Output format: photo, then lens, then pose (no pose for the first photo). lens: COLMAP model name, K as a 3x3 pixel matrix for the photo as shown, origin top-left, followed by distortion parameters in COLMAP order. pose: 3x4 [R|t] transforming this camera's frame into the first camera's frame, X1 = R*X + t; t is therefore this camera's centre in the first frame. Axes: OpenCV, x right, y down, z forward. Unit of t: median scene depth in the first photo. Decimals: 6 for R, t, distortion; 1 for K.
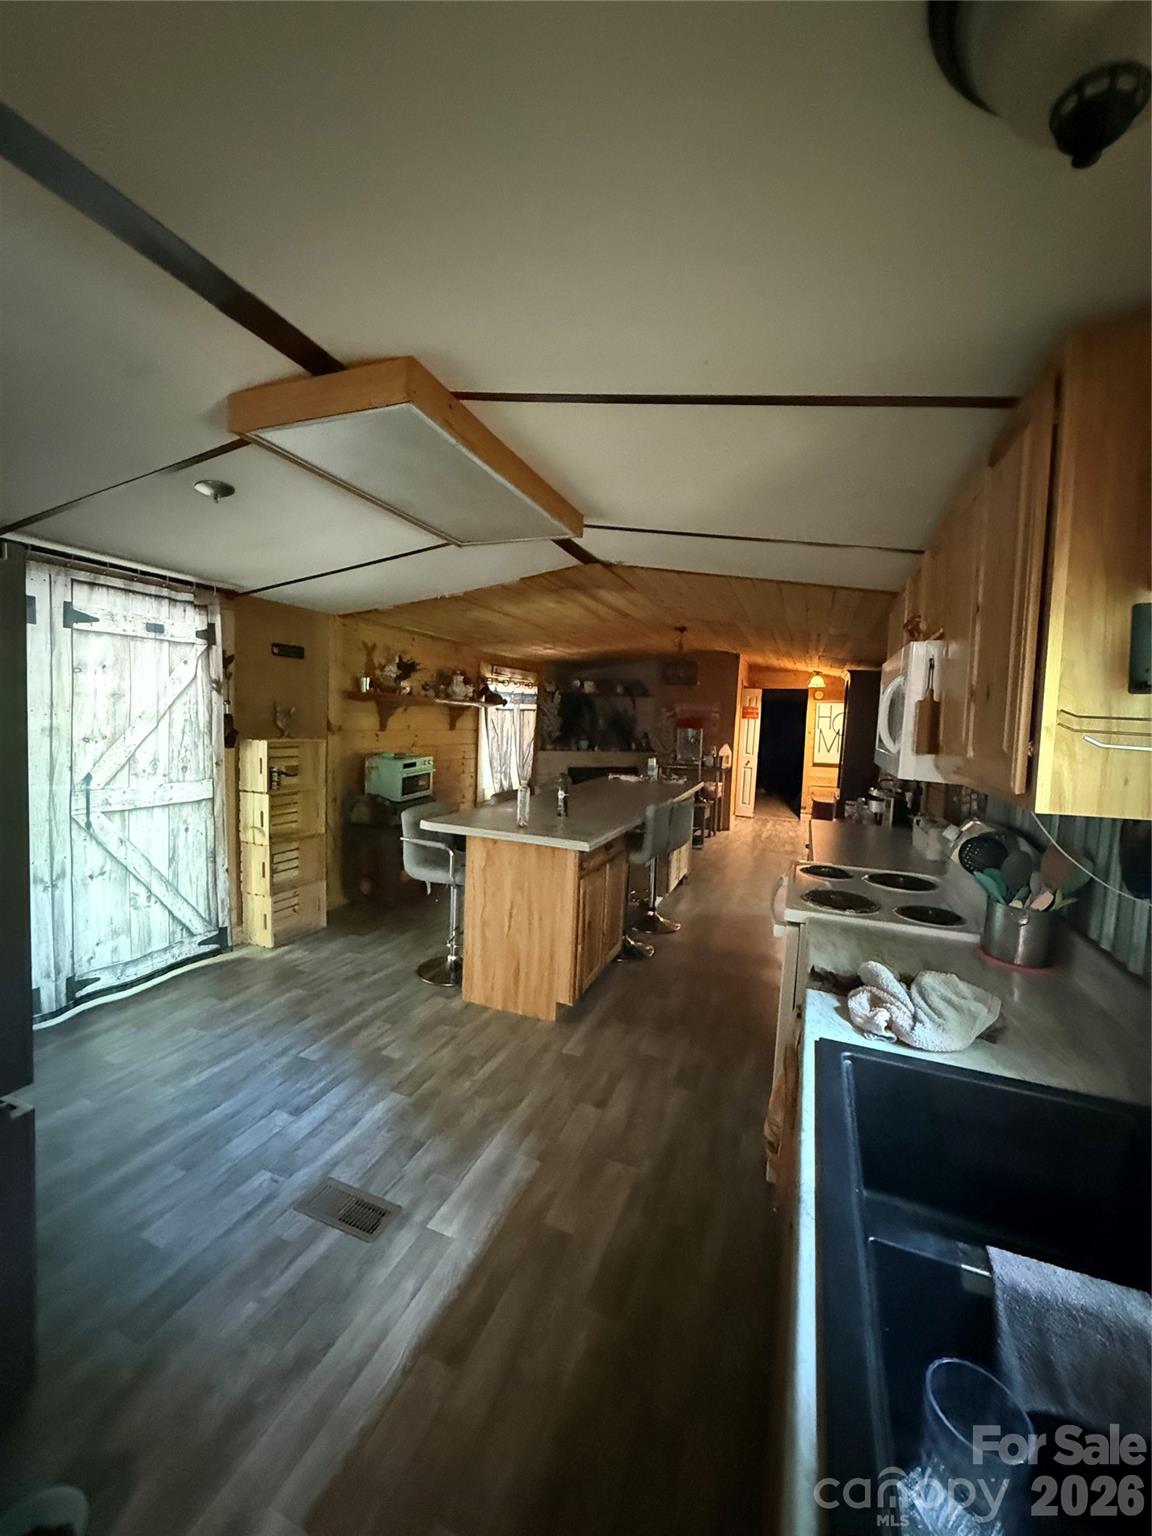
lens RADIAL K [[610.3, 0, 574.5], [0, 610.3, 762.1], [0, 0, 1]] dist [-0.000864, -0.000028]
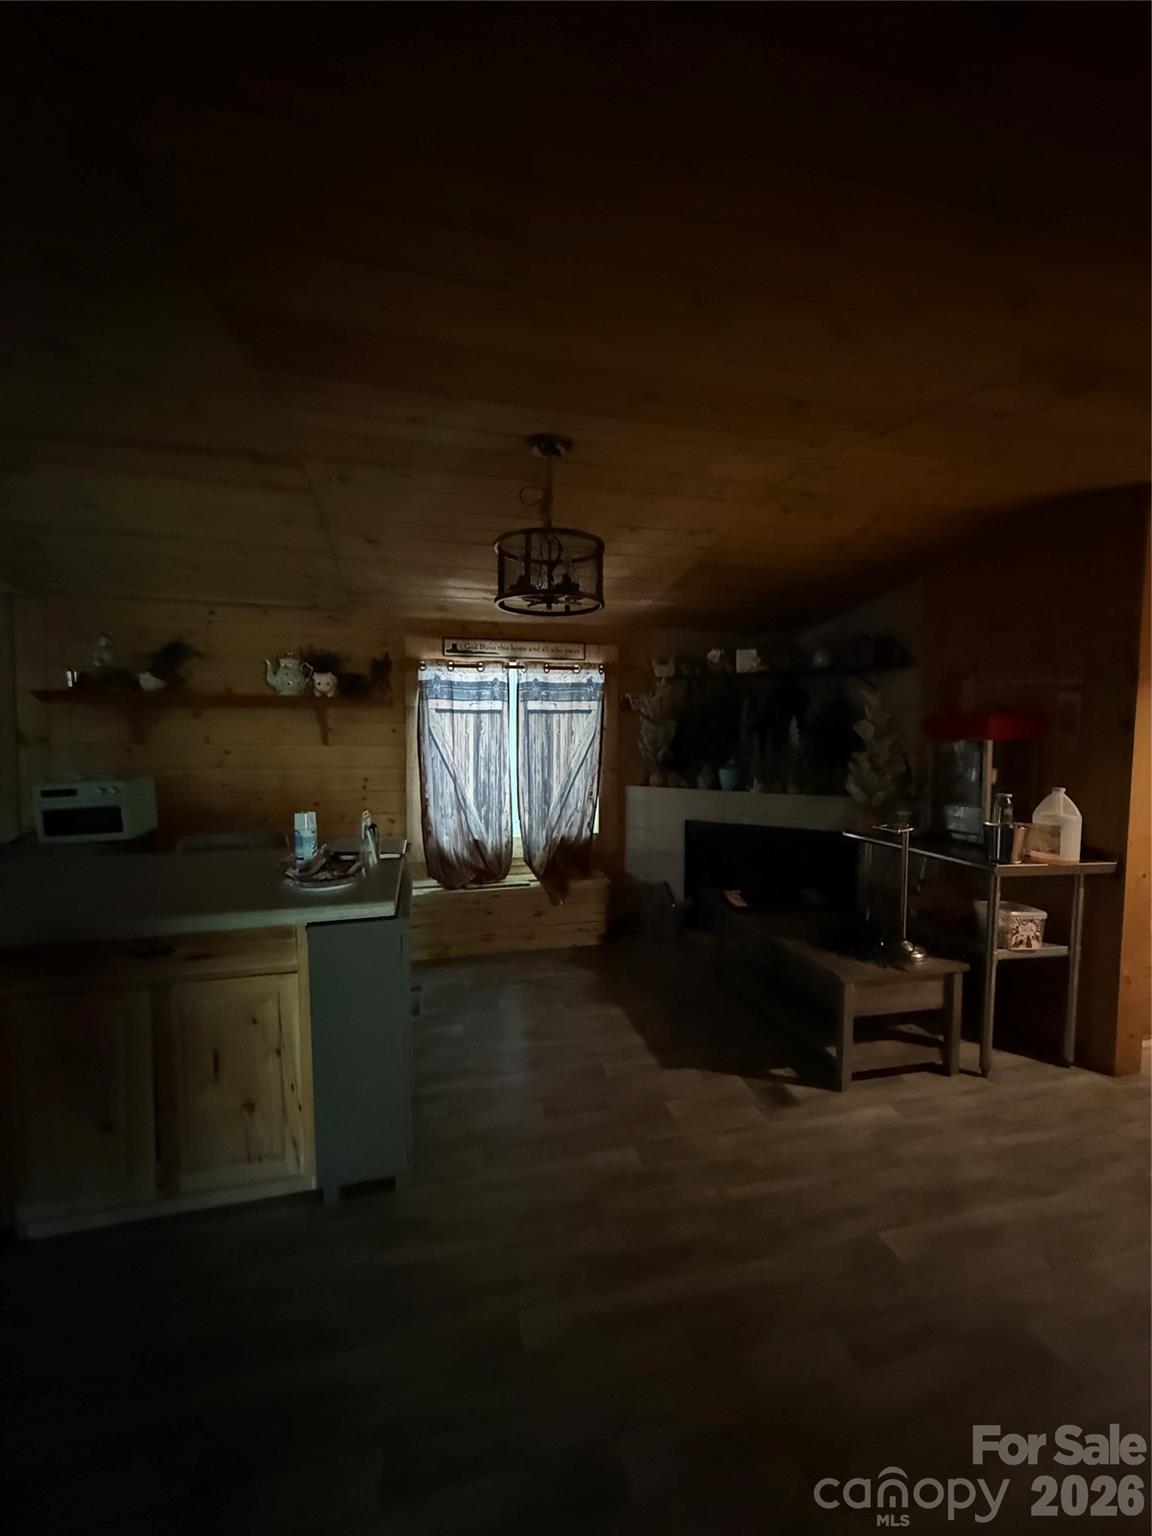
lens RADIAL K [[610.3, 0, 576.7], [0, 610.3, 767.5], [0, 0, 1]] dist [-0.000864, -0.000028]
pose [[0.580326, 0.020187, -0.814134, 0.391855], [-0.050018, 0.998689, -0.010891, -0.028355], [0.812847, 0.047041, 0.580575, 0.686552]]
